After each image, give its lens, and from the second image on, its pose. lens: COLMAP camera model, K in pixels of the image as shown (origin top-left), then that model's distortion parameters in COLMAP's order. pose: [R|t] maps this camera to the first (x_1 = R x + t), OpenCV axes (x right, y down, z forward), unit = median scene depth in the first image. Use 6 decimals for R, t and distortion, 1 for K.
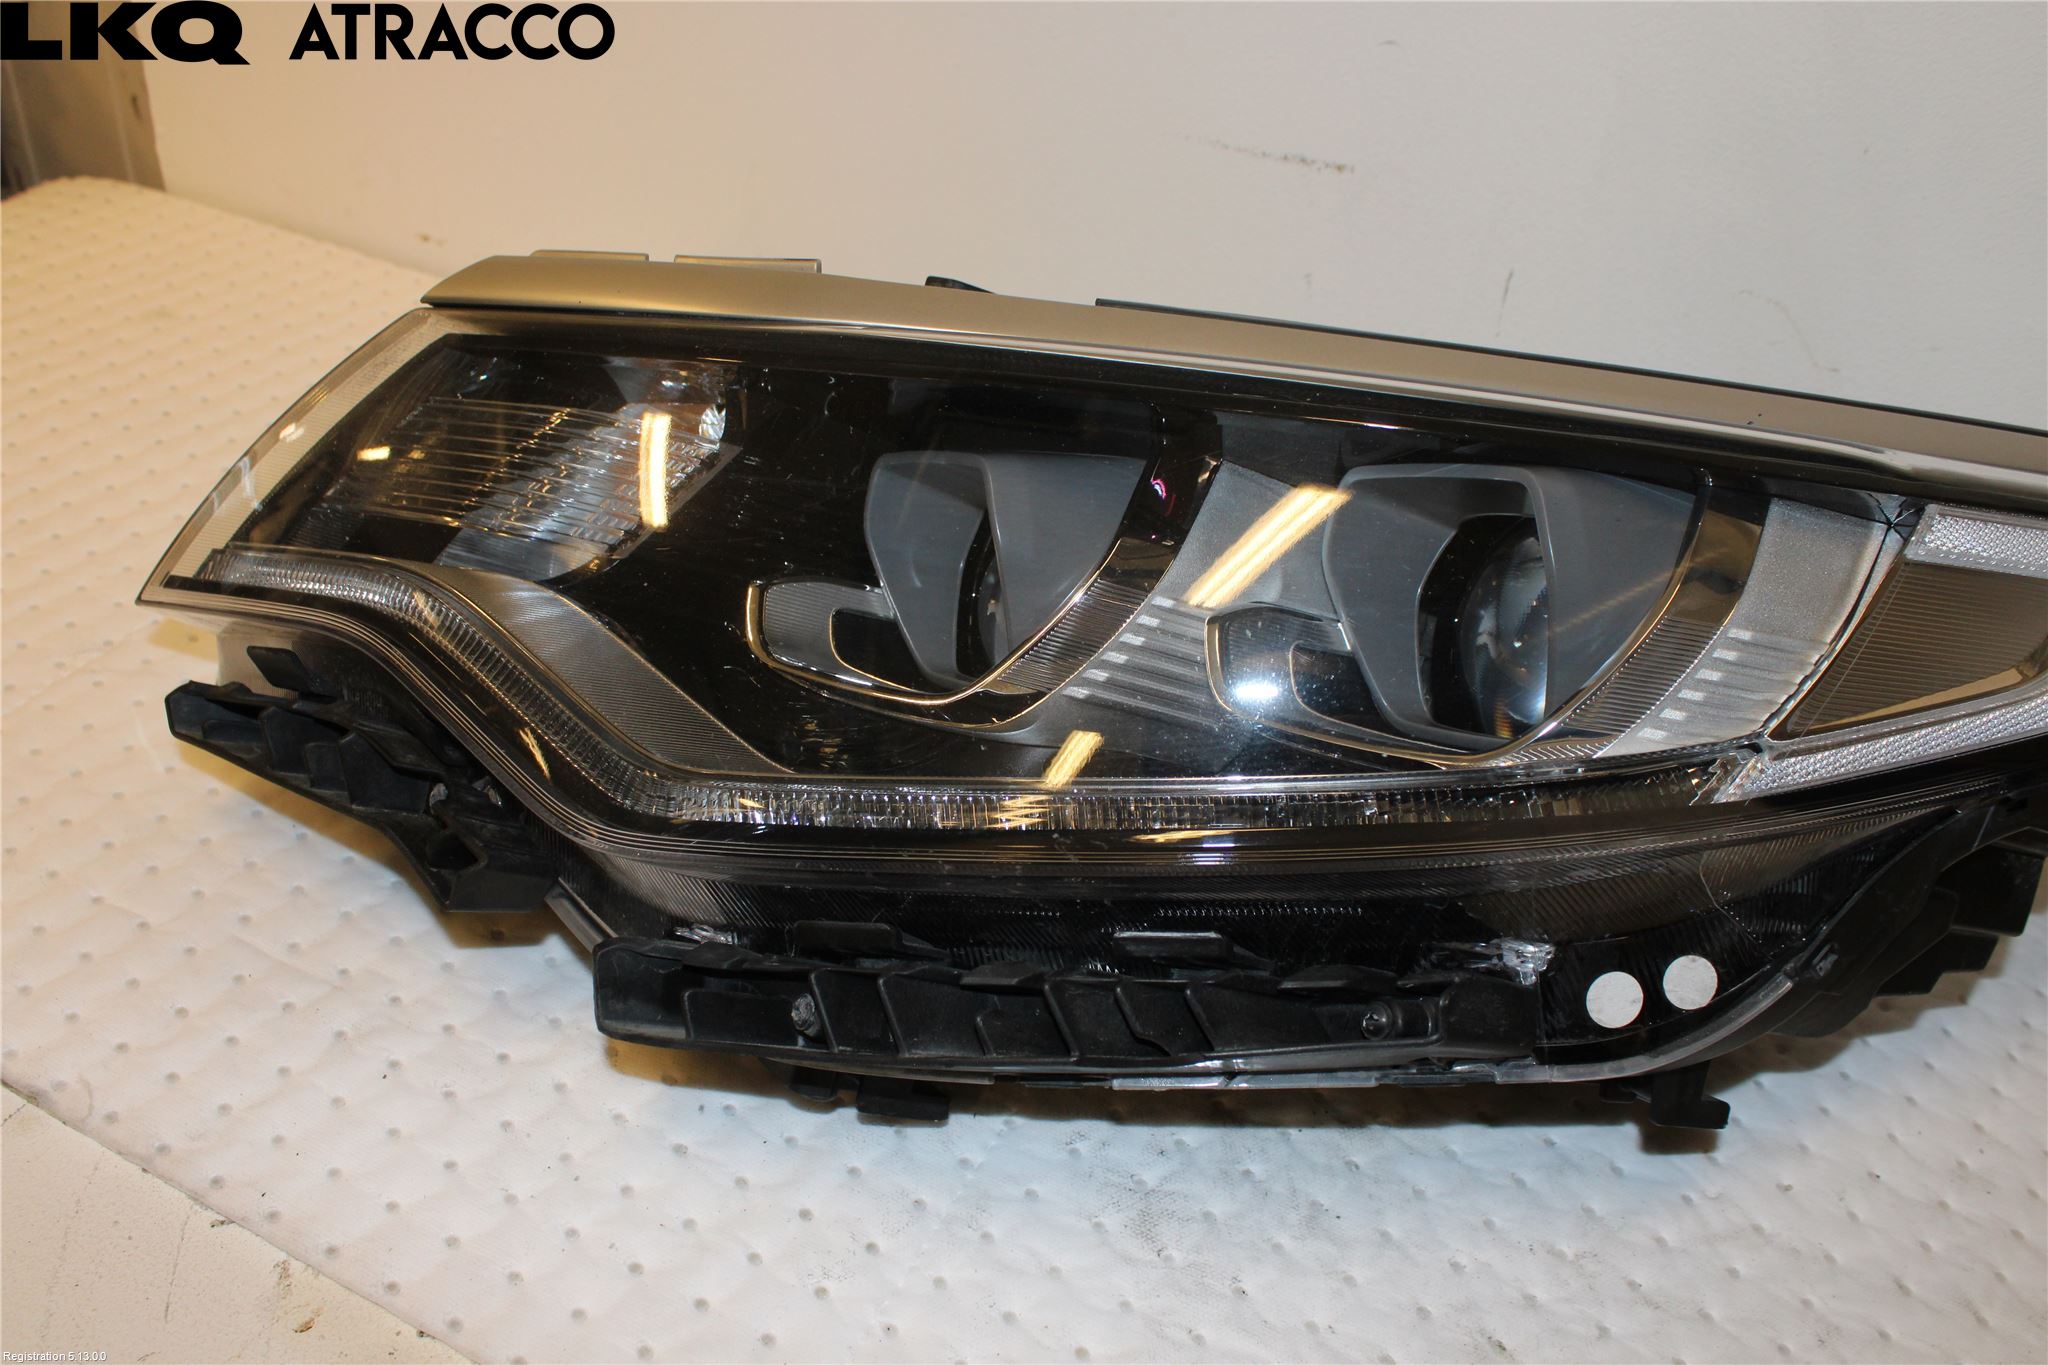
lens RADIAL K [[1830.0, 0, 1024.0], [0, 1830.0, 682.5], [0, 0, 1]] dist [-0.093389, 0.057569]
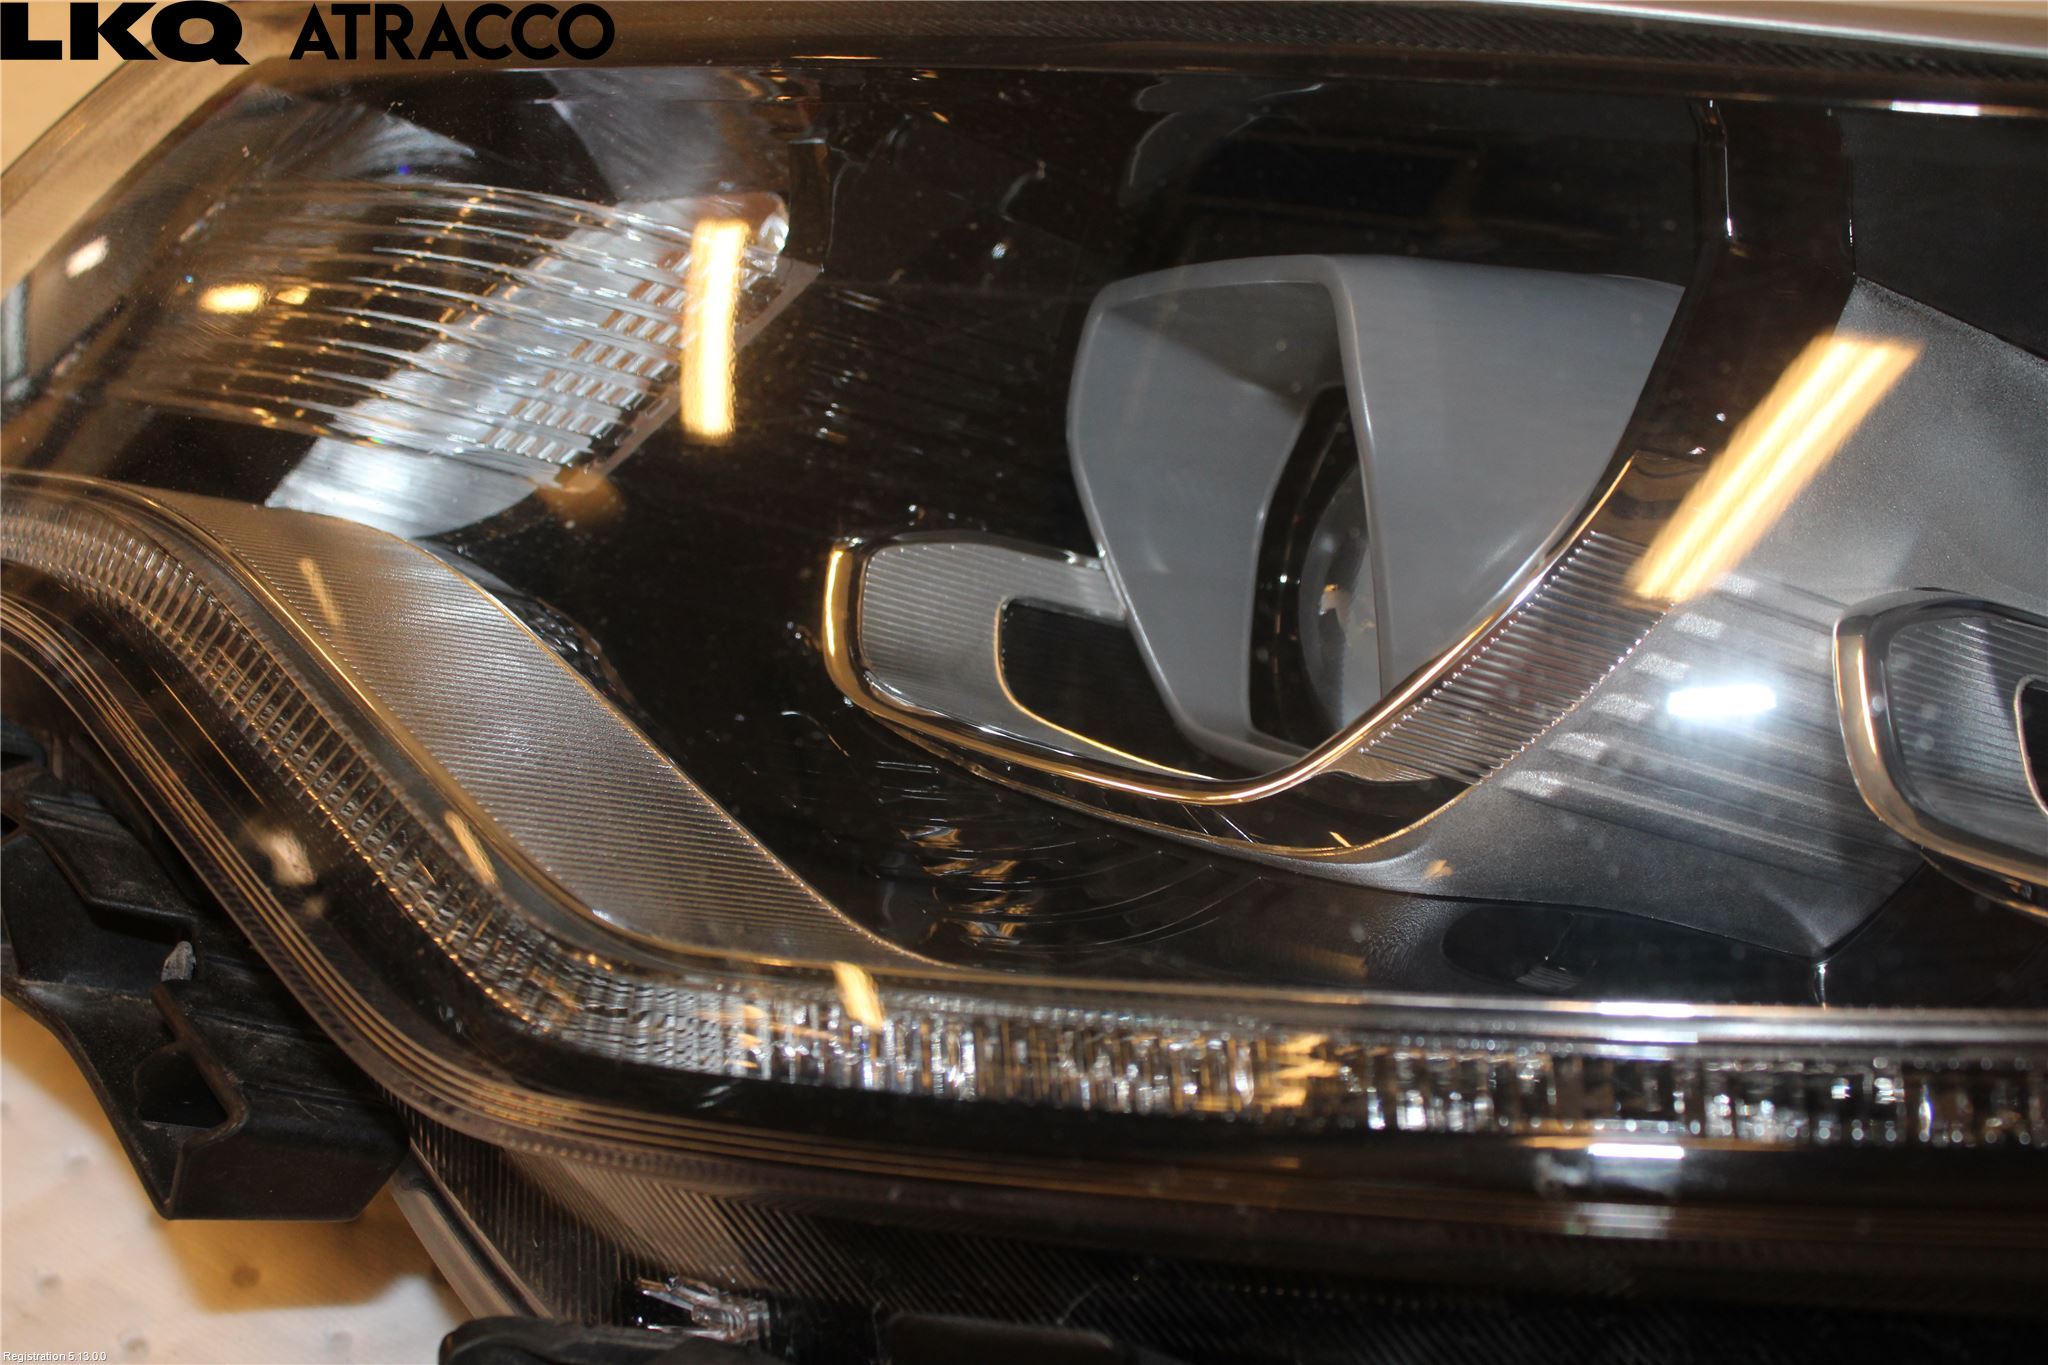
lens RADIAL K [[2411.0, 0, 1024.0], [0, 2411.0, 682.5], [0, 0, 1]] dist [0.002720, 0.001477]
pose [[0.994633, 0.017407, -0.101989, -0.034054], [-0.019324, 0.999654, -0.017836, -0.006053], [0.101643, 0.019711, 0.994626, 0.378612]]
